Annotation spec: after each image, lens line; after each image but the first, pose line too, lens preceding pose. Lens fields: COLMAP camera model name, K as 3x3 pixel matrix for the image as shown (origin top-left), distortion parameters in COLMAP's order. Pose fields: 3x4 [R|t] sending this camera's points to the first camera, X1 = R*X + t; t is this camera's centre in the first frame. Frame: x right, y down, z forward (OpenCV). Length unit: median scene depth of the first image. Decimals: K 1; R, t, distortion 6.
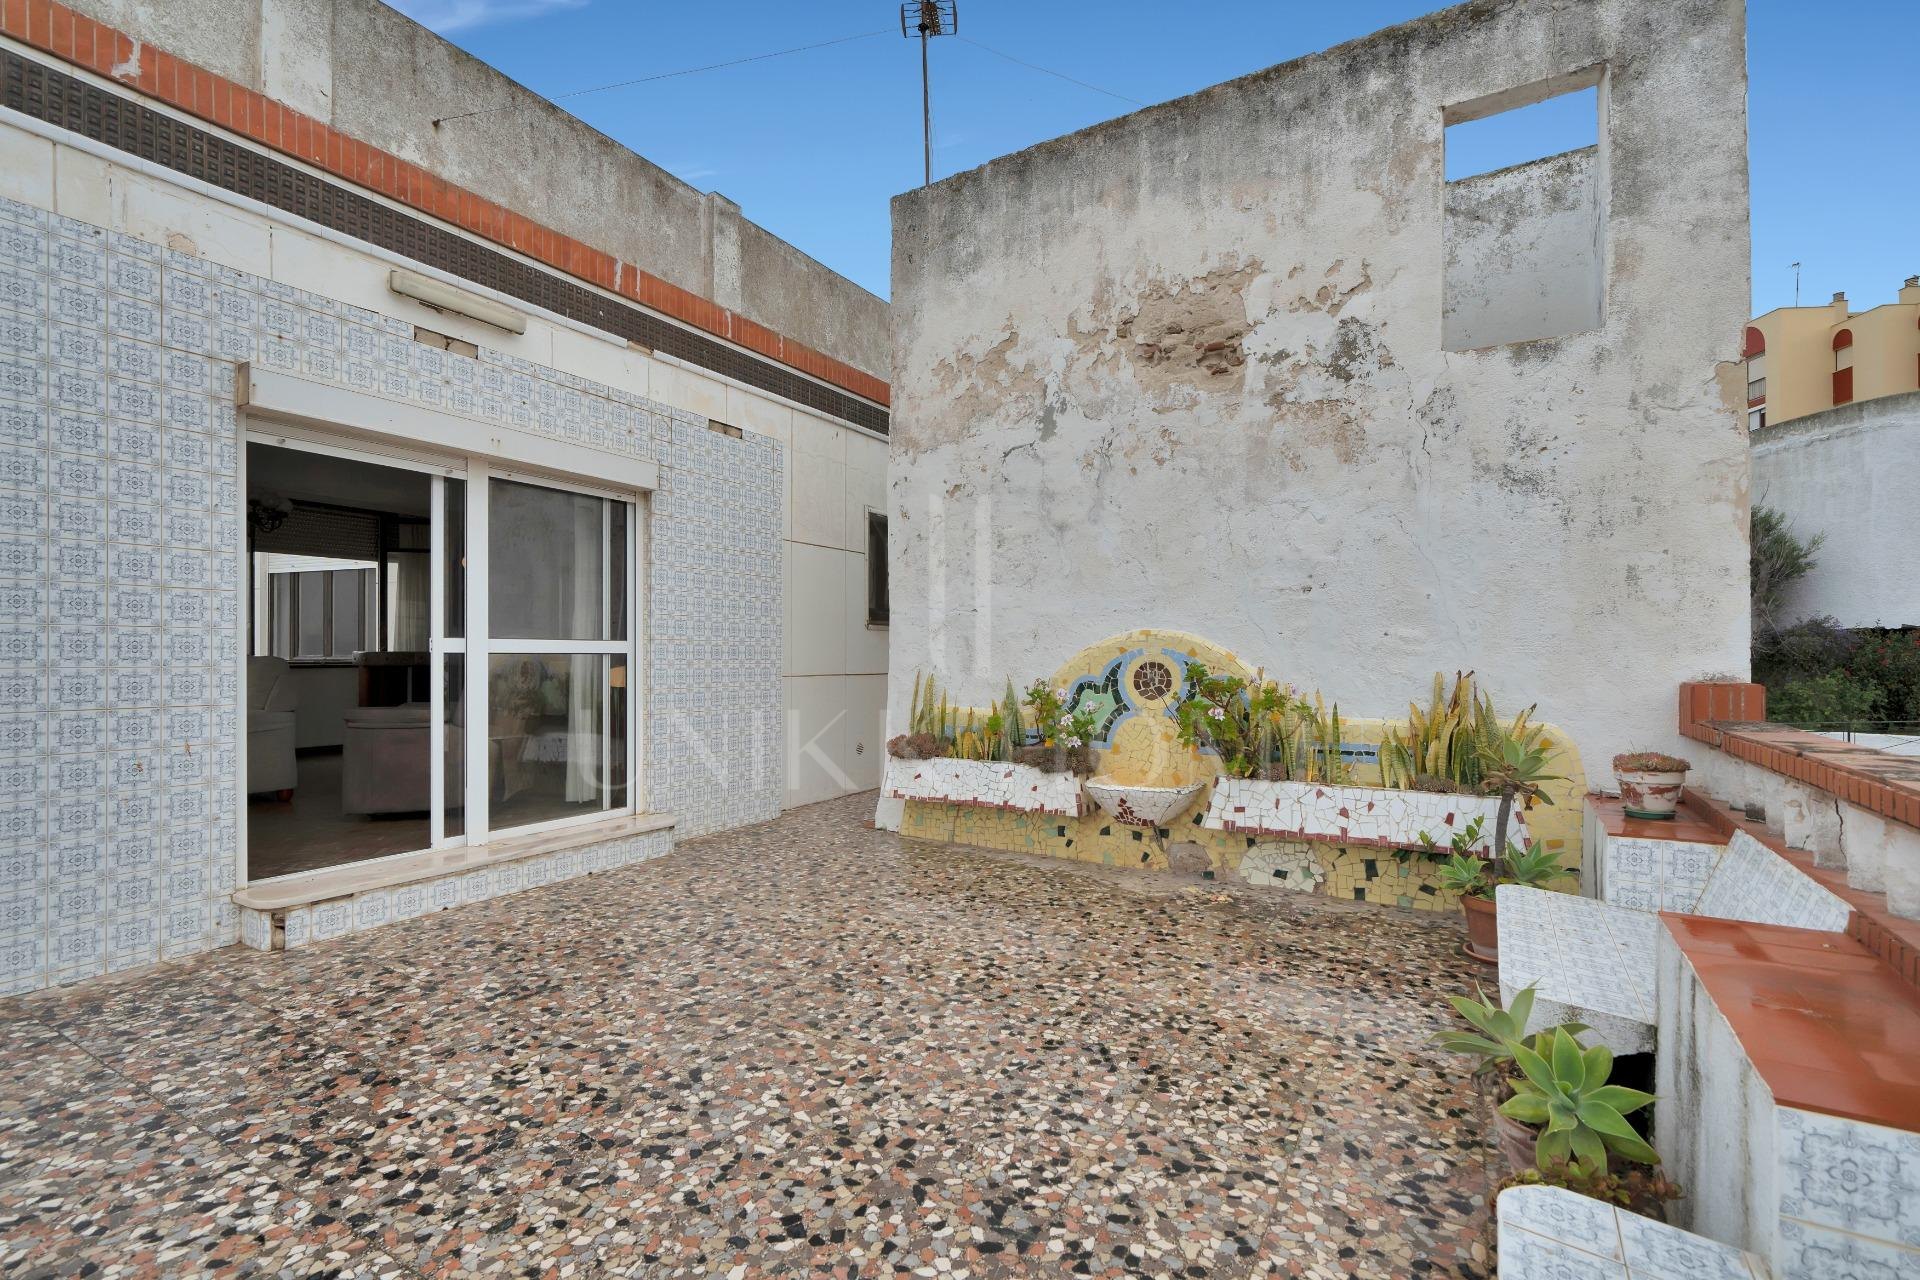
lens RADIAL K [[881.4, 0, 958.9], [0, 881.4, 647.3], [0, 0, 1]] dist [0.000037, -0.000169]
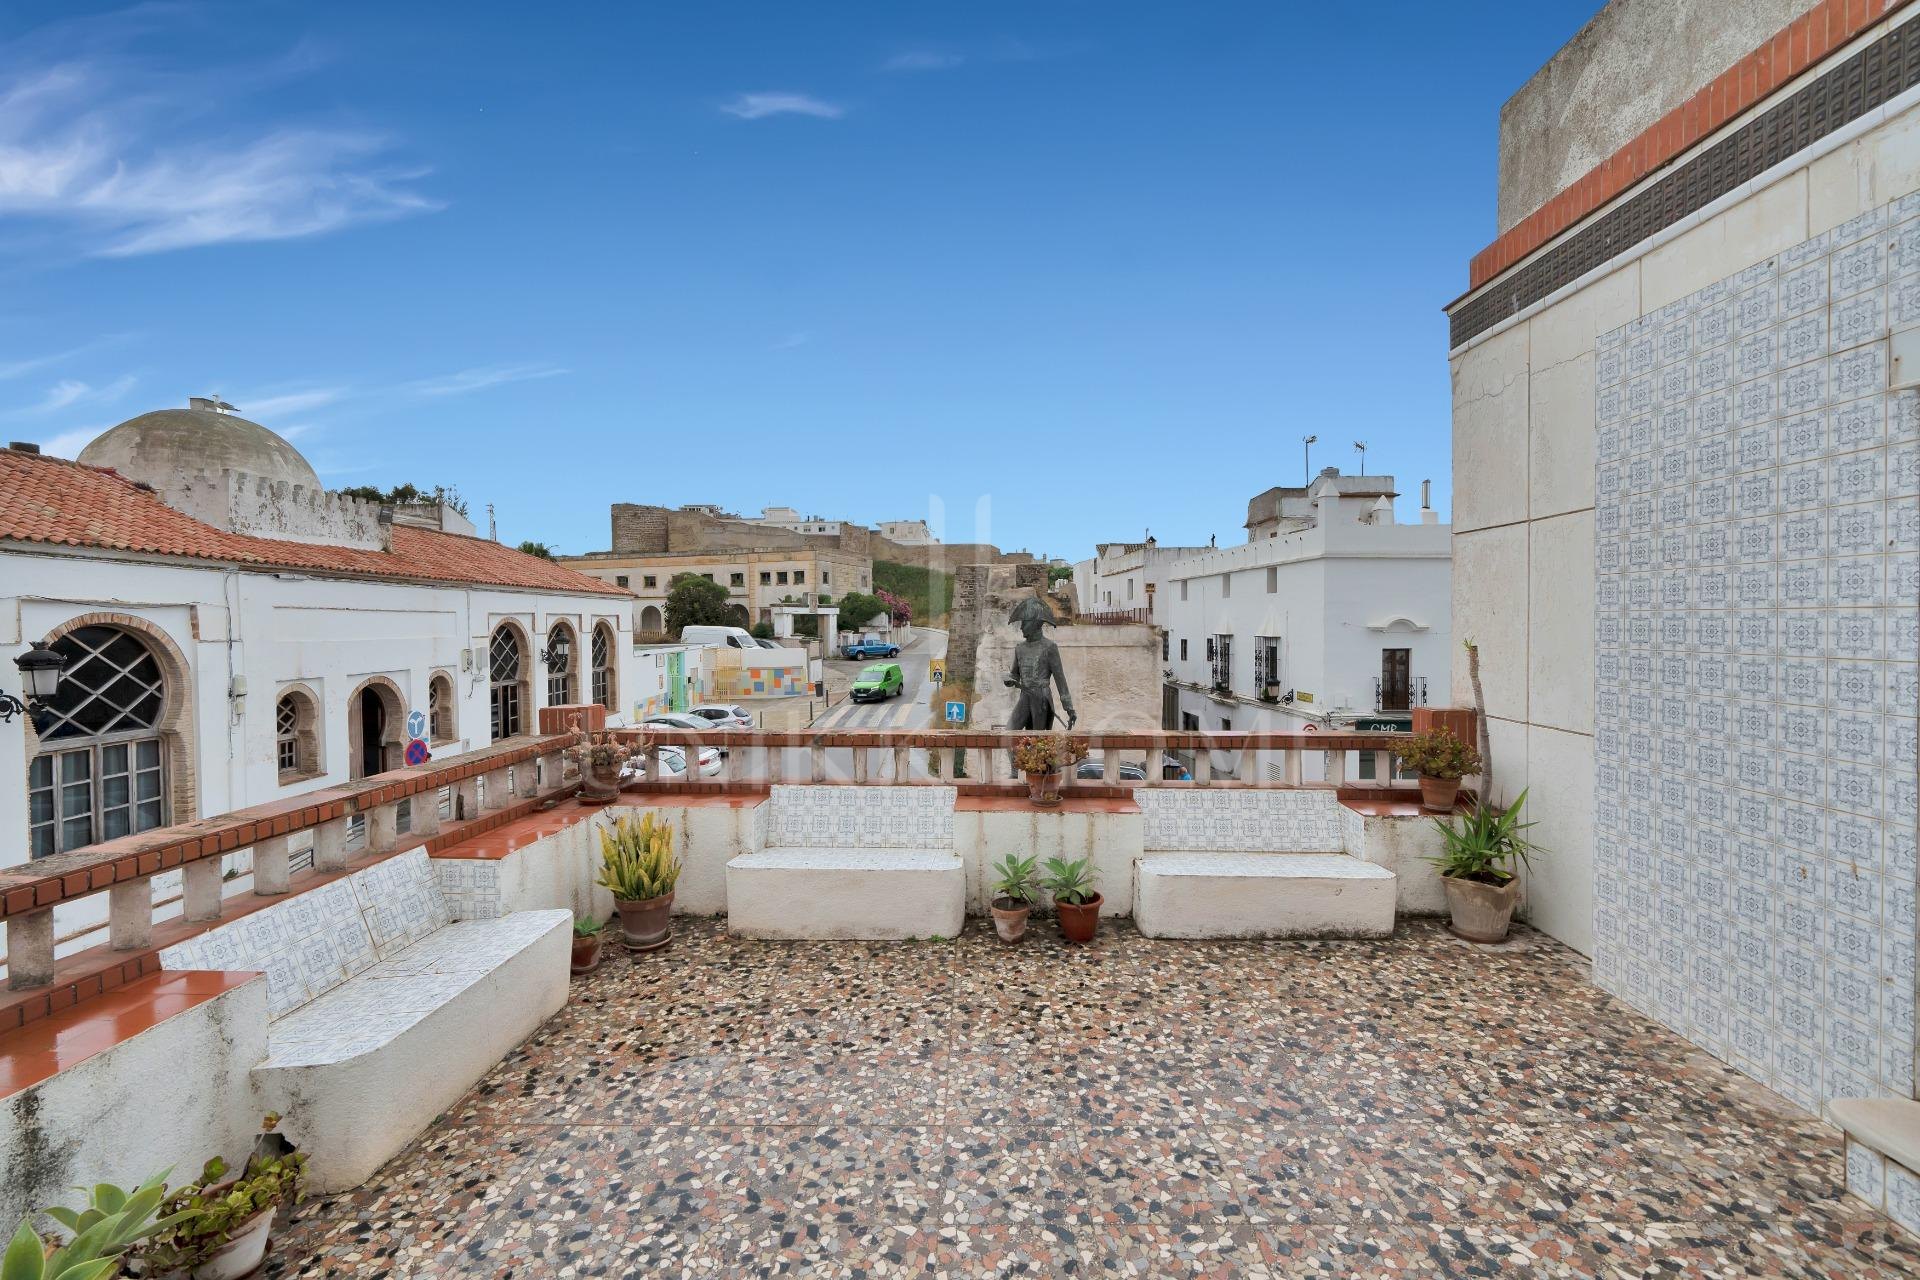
lens RADIAL K [[809.6, 0, 961.6], [0, 809.6, 647.9], [0, 0, 1]] dist [-0.001682, -0.000126]
pose [[-0.877586, 0.023714, -0.478833, 0.127446], [0.013089, 0.999589, 0.025517, -0.101444], [0.479241, 0.016126, -0.877535, 1.205996]]
